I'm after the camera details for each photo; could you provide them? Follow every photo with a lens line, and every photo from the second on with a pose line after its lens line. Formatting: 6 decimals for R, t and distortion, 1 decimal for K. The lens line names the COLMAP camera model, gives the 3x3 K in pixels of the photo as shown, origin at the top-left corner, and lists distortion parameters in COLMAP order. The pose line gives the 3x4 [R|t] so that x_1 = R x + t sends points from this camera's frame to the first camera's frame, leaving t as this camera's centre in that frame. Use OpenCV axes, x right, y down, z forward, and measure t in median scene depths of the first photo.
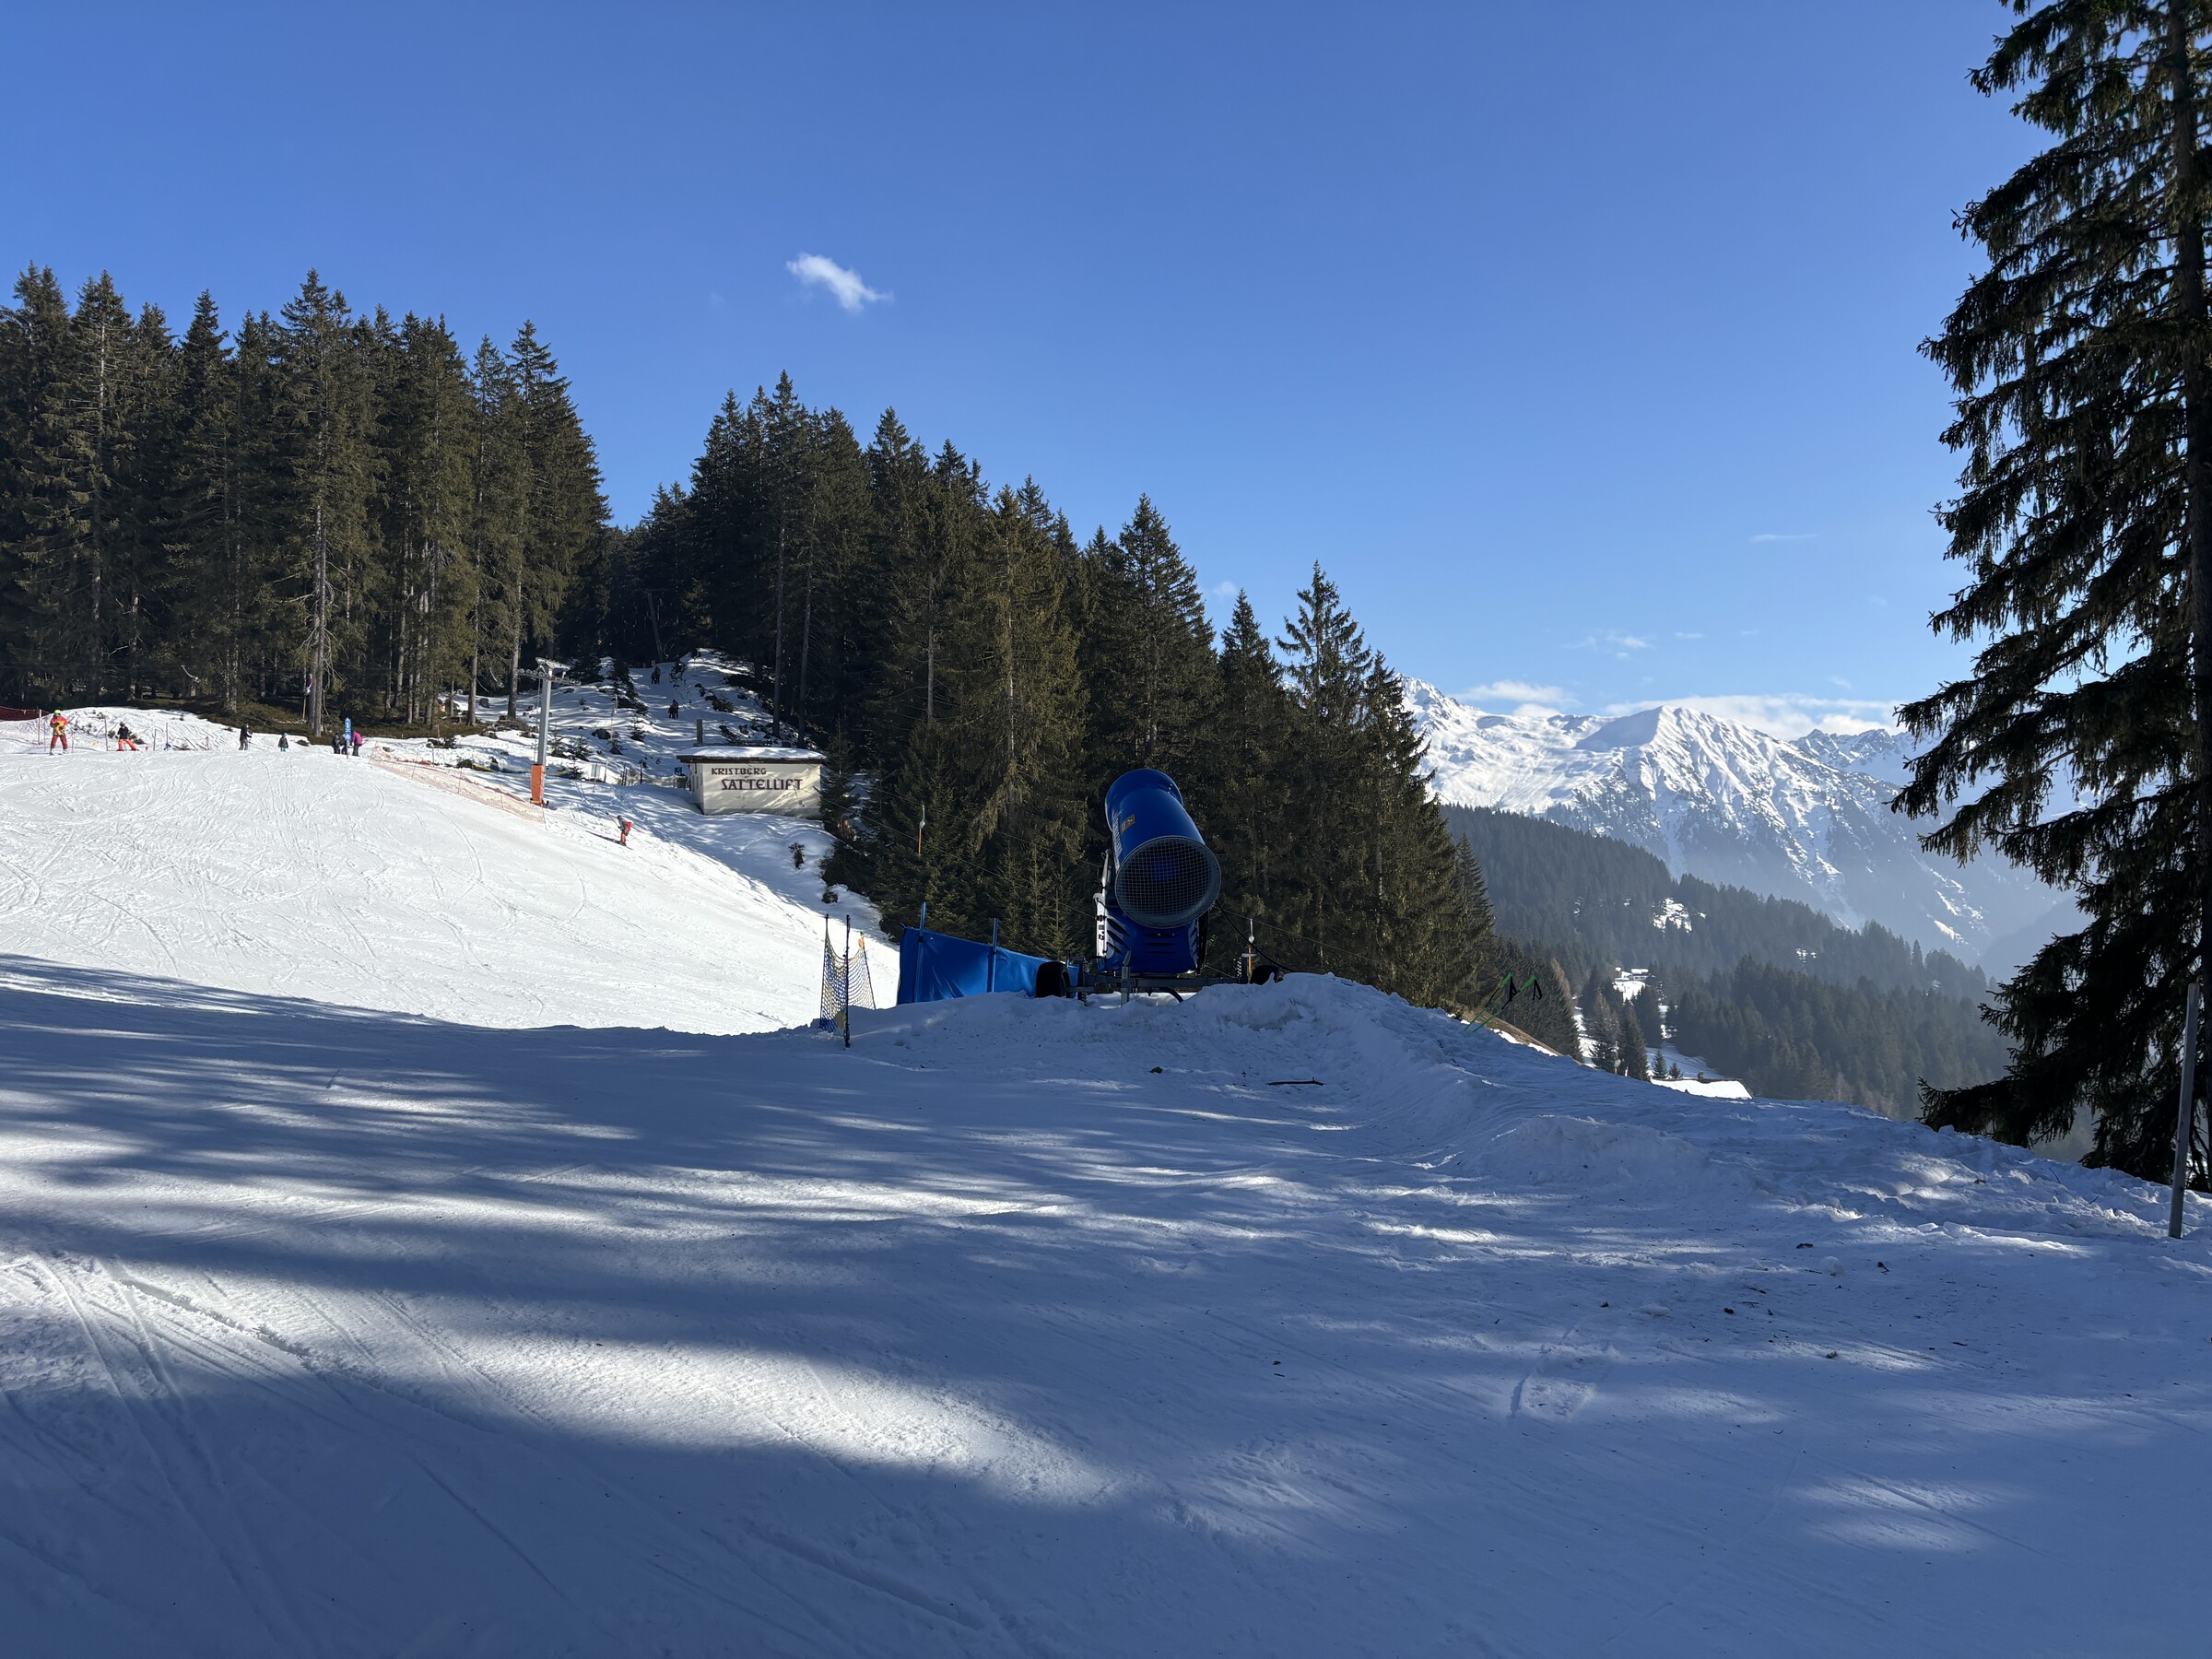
lens RADIAL K [[1702.0, 0, 1104.3], [0, 1702.0, 833.0], [0, 0, 1]] dist [0.020976, 0.012502]
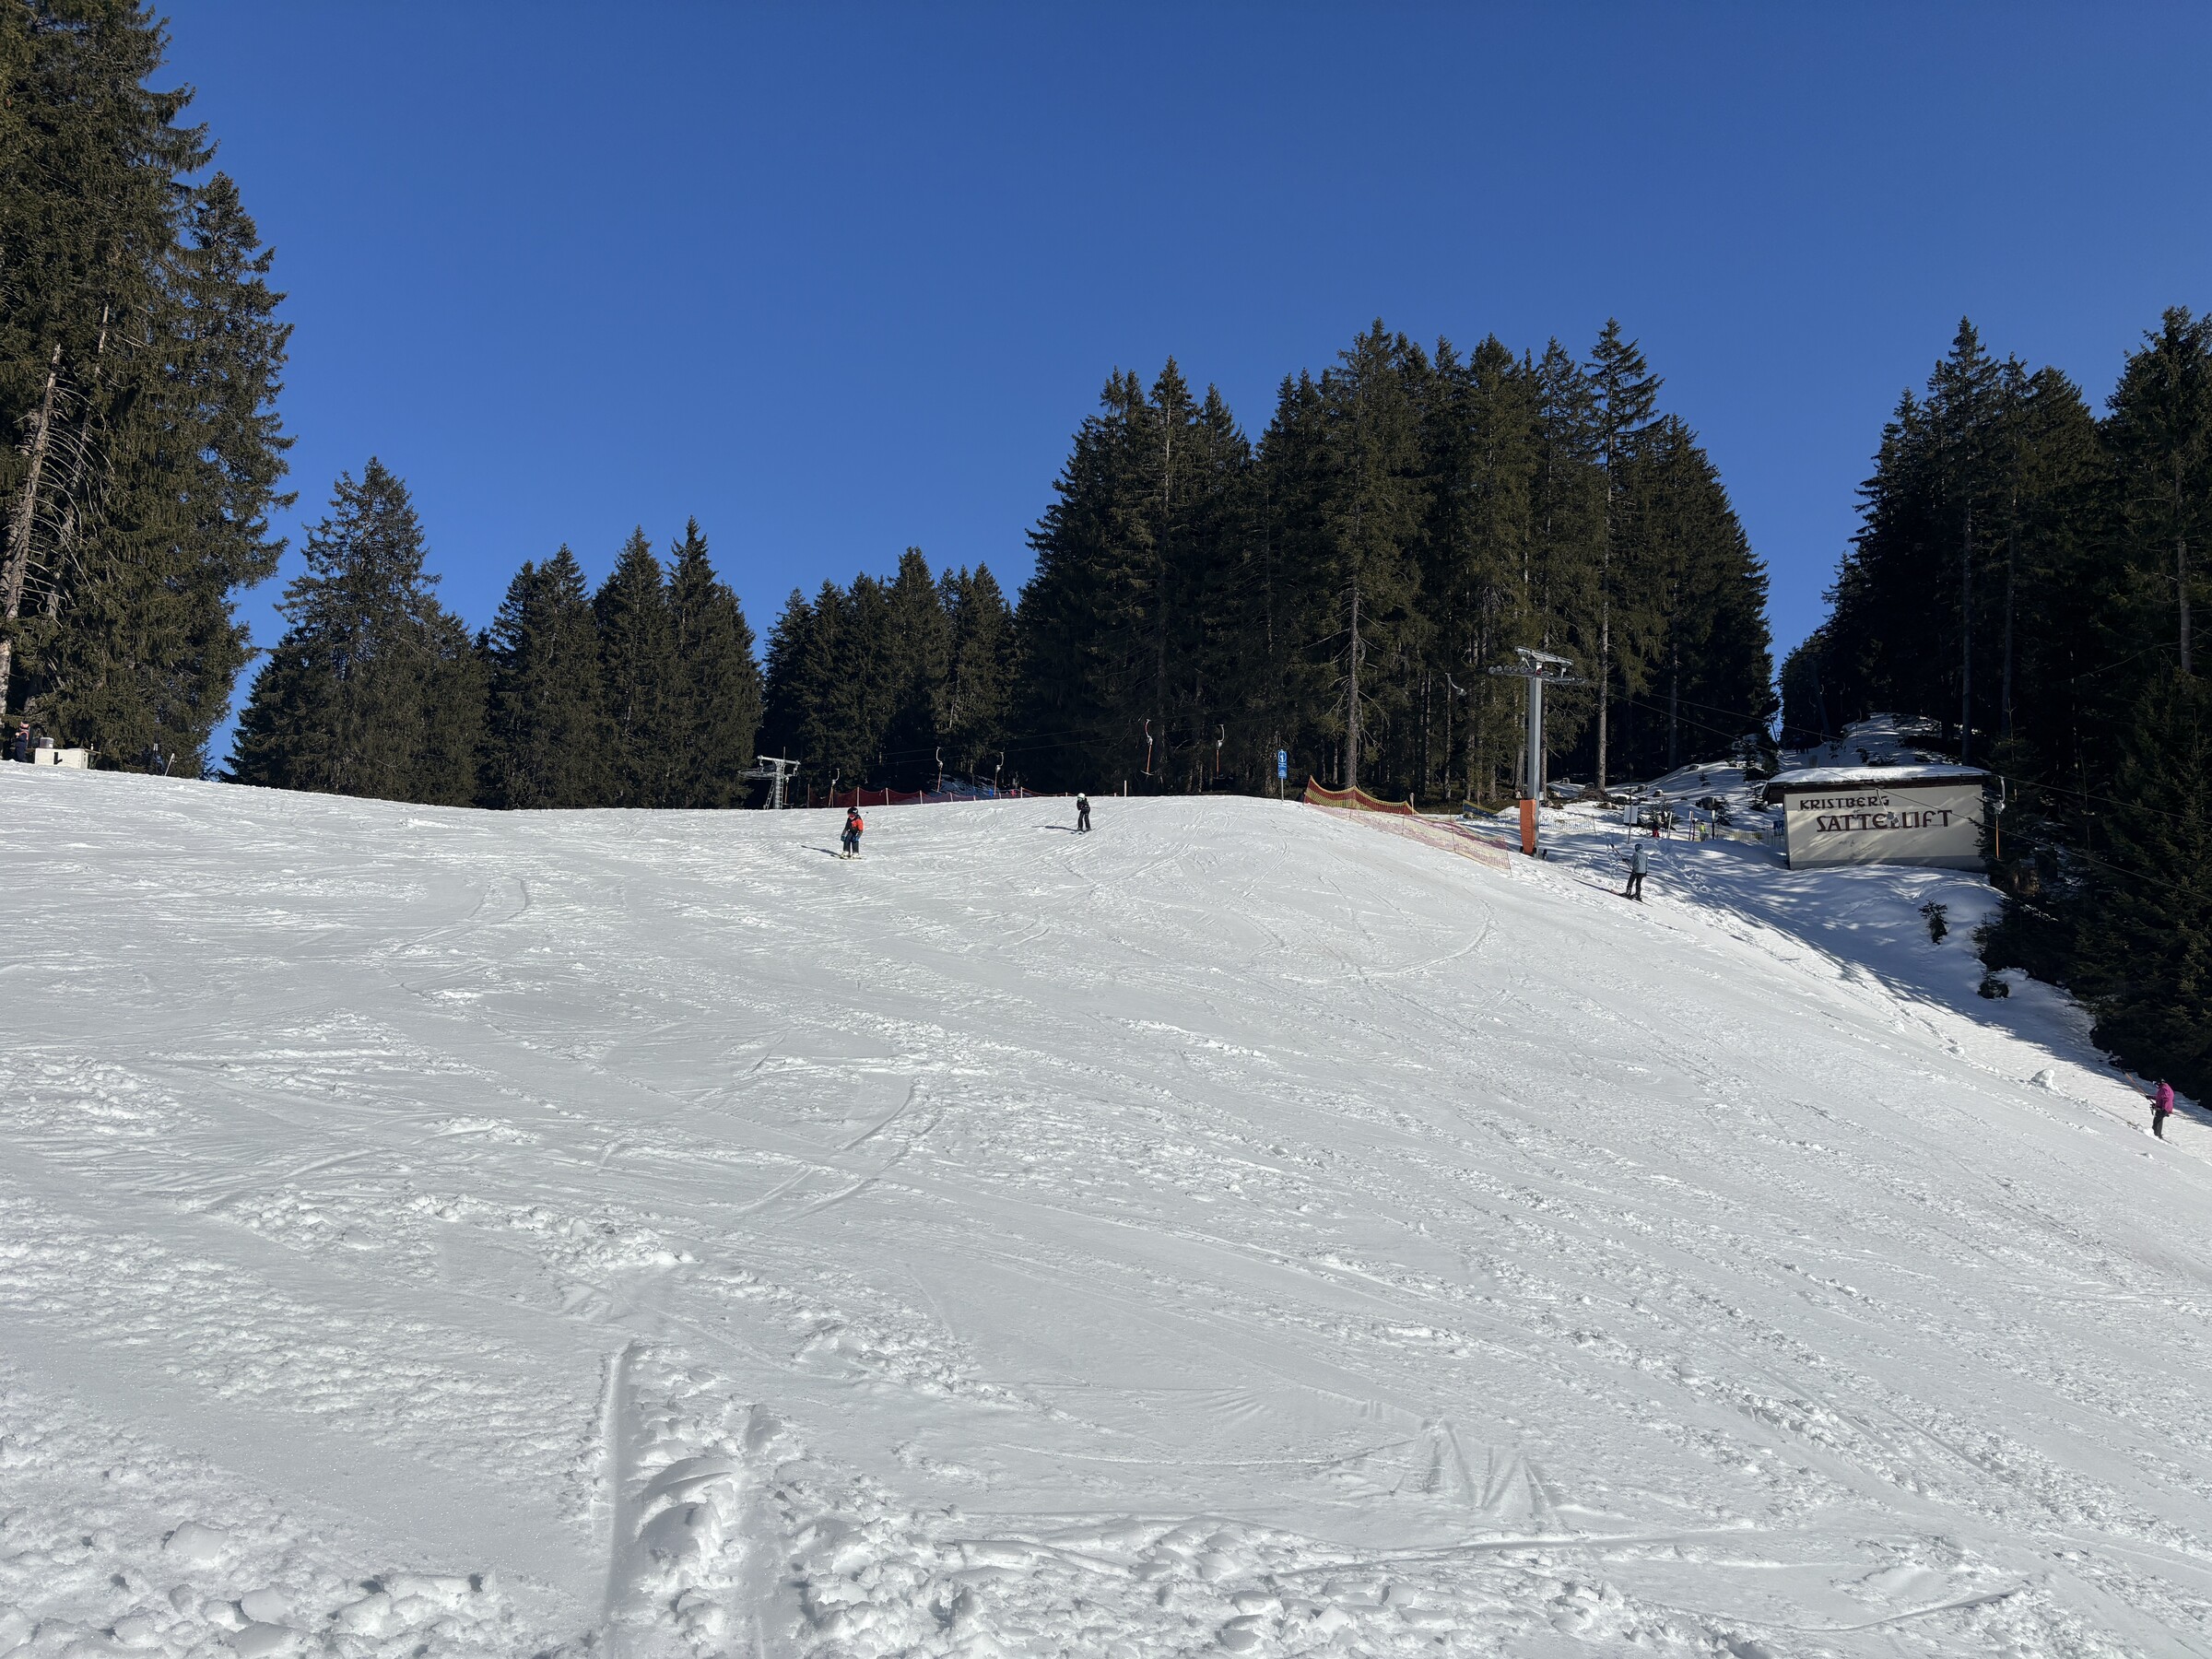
lens RADIAL K [[1702.0, 0, 1106.5], [0, 1702.0, 837.6], [0, 0, 1]] dist [0.020976, 0.012502]
pose [[0.765726, -0.060676, -0.640299, -0.009105], [0.004429, 0.996014, -0.089087, 0.027844], [0.643152, 0.065380, 0.762942, 0.257013]]
